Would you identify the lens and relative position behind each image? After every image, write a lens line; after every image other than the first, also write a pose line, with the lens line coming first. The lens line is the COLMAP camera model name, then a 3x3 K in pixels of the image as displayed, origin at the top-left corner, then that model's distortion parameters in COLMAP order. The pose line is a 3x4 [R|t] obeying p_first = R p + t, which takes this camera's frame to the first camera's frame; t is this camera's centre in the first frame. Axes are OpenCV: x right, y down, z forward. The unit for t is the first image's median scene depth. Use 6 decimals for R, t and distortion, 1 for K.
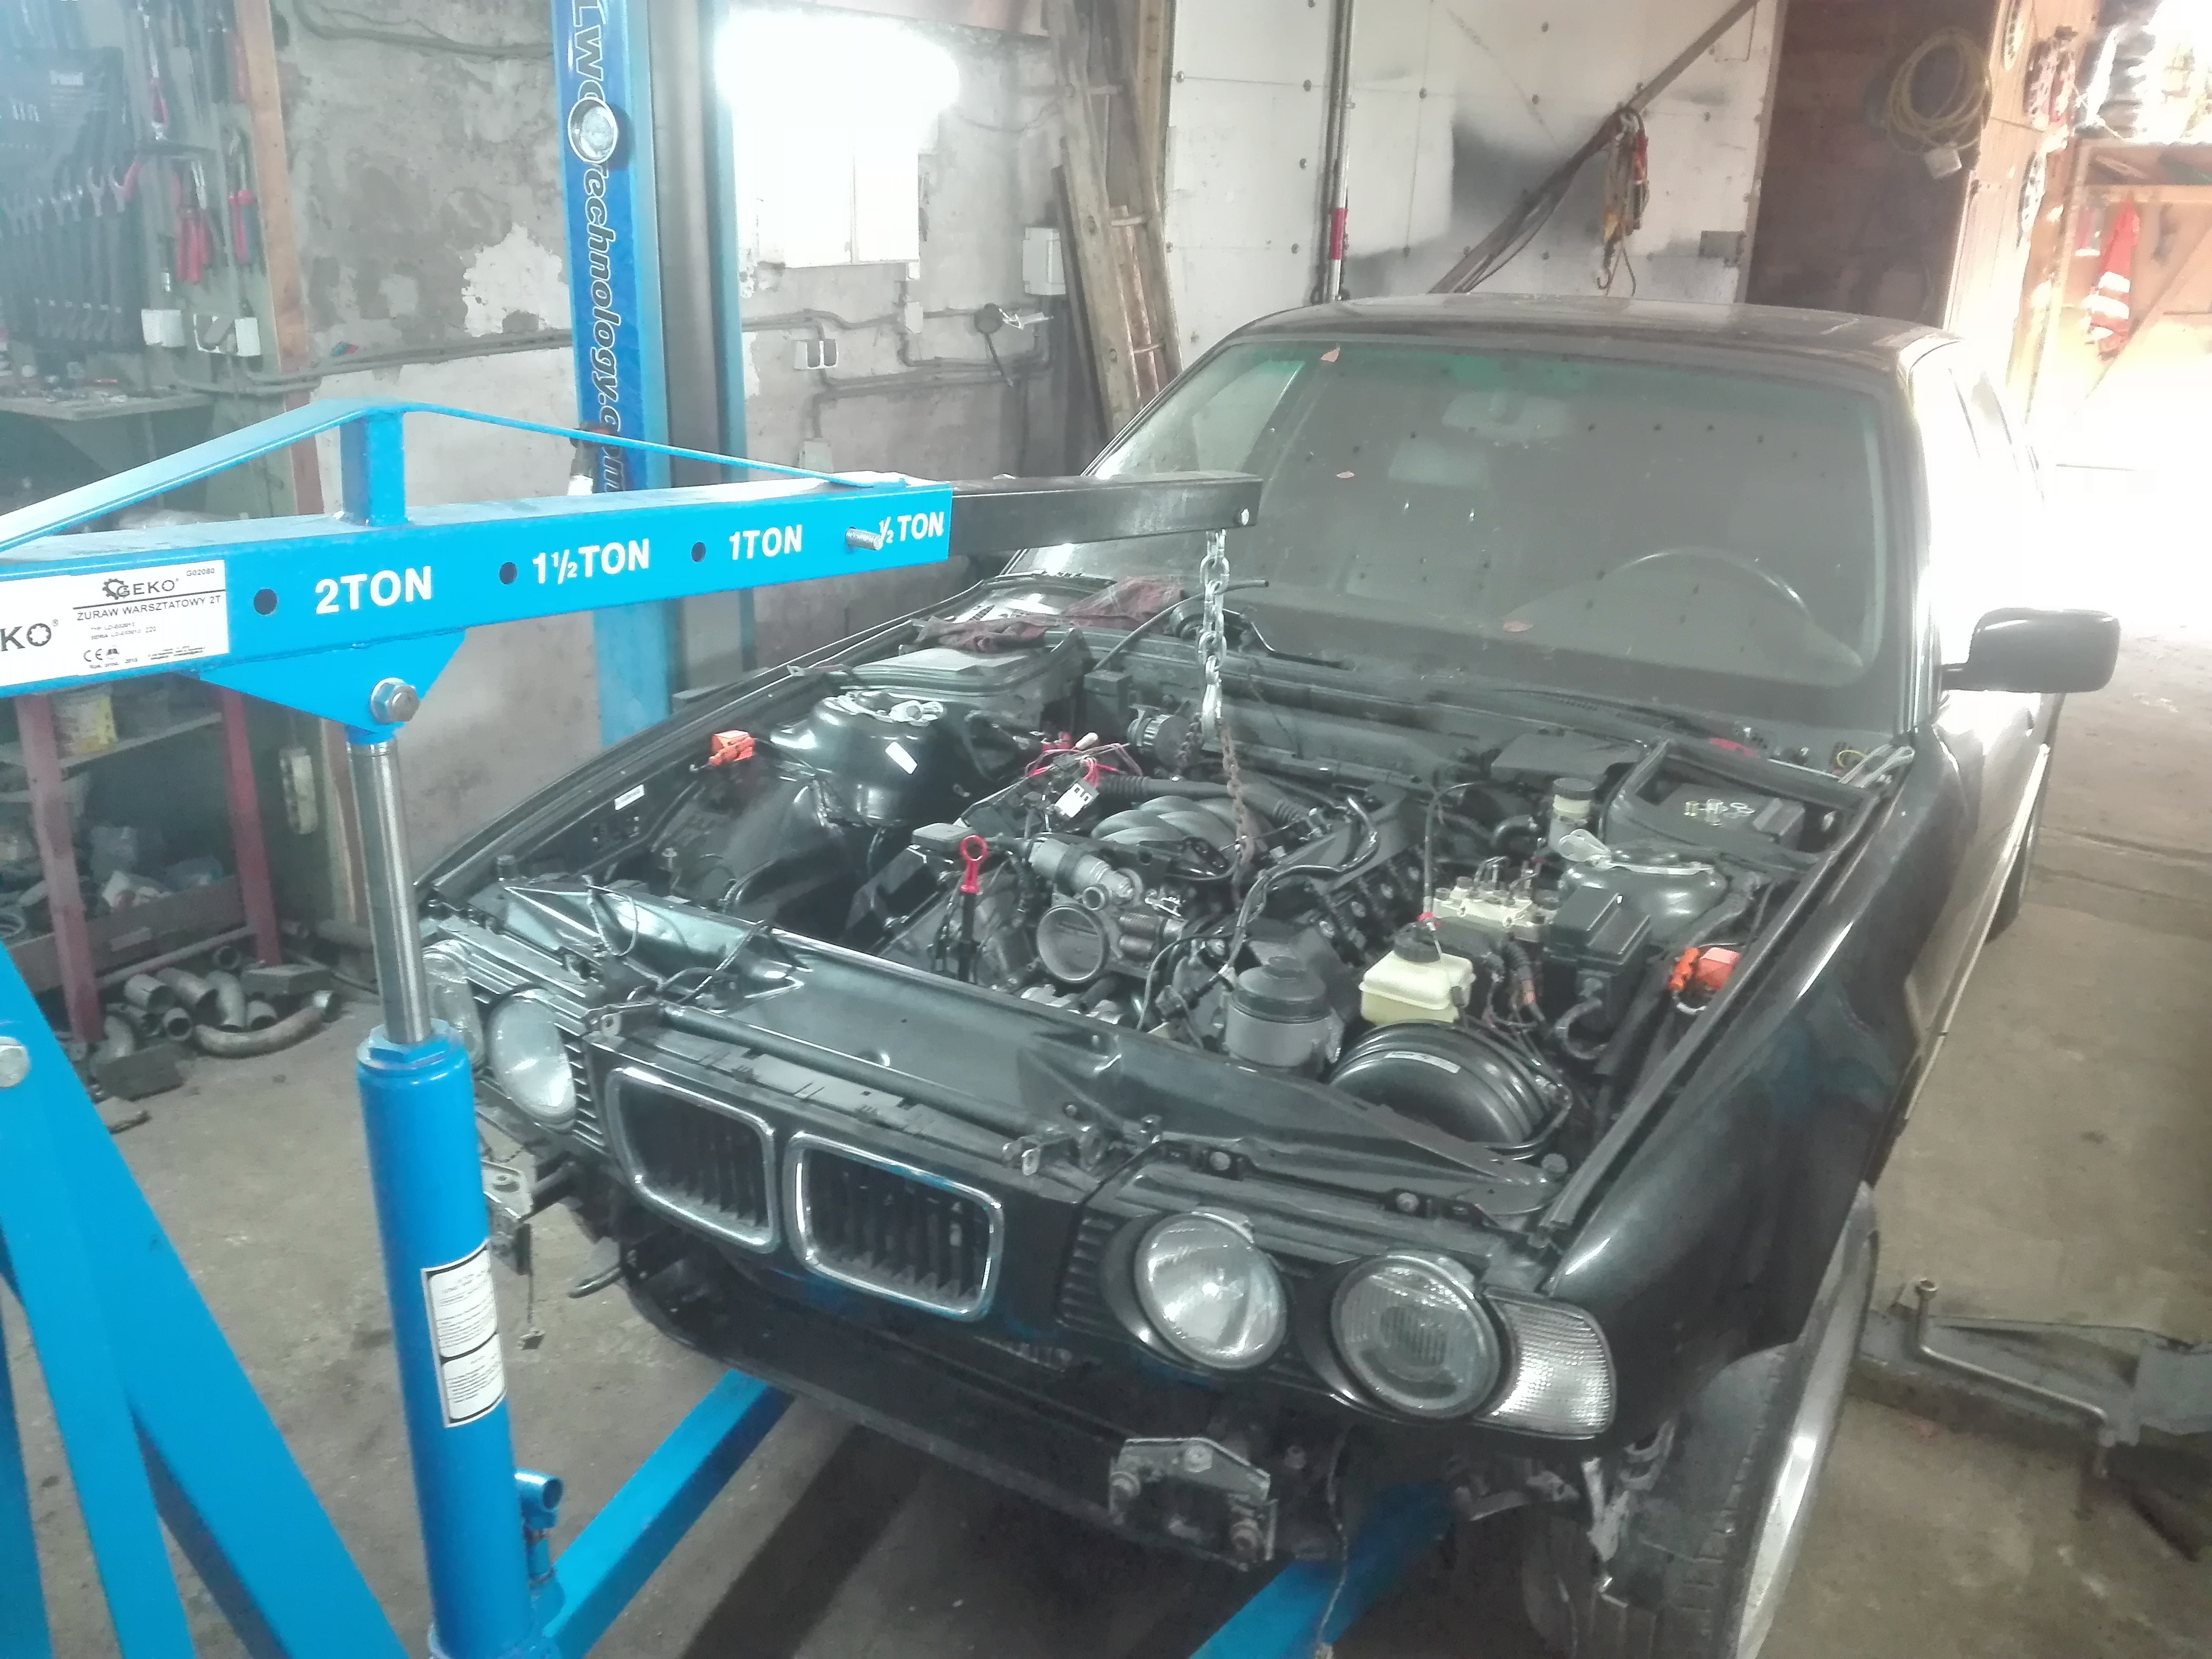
lens RADIAL K [[1806.7, 0, 1106.0], [0, 1806.7, 829.5], [0, 0, 1]] dist [0.136302, -0.282077]
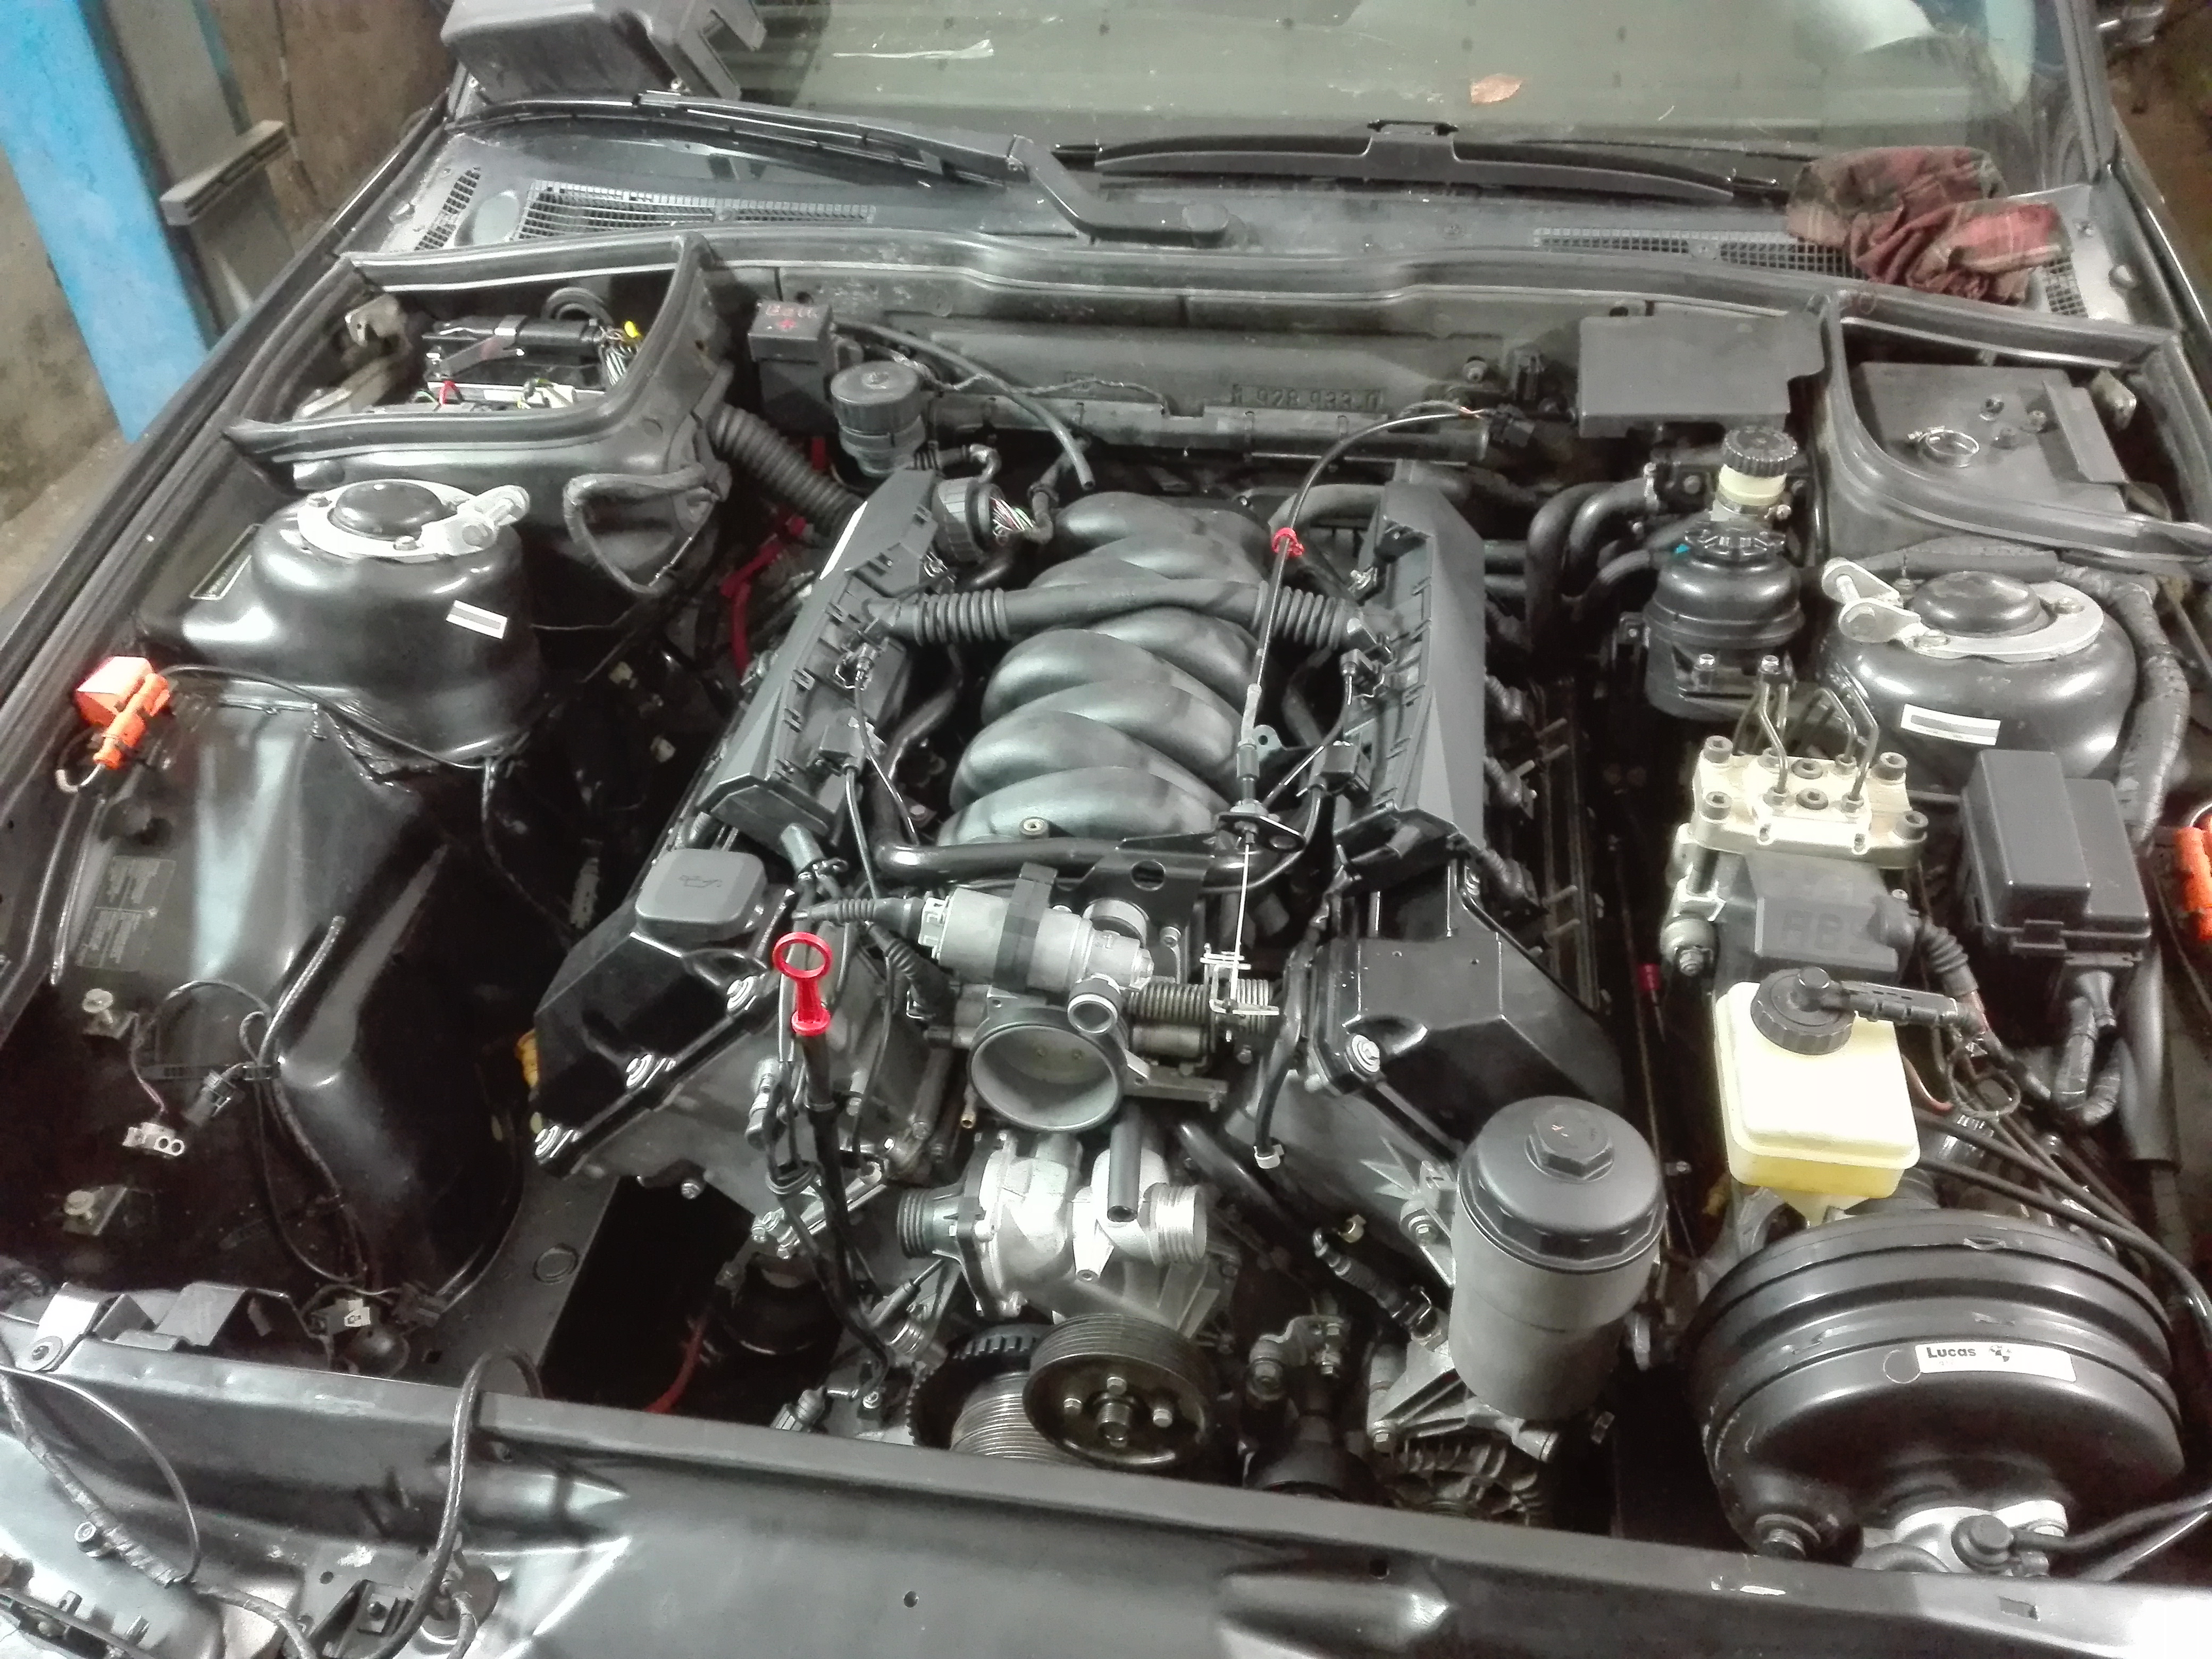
lens RADIAL K [[1806.7, 0, 1106.0], [0, 1806.7, 829.5], [0, 0, 1]] dist [0.136302, -0.282077]
pose [[0.931748, -0.293942, 0.213174, -0.075421], [0.184902, 0.889361, 0.418148, -0.170650], [-0.312500, -0.350192, 0.883012, 0.466092]]
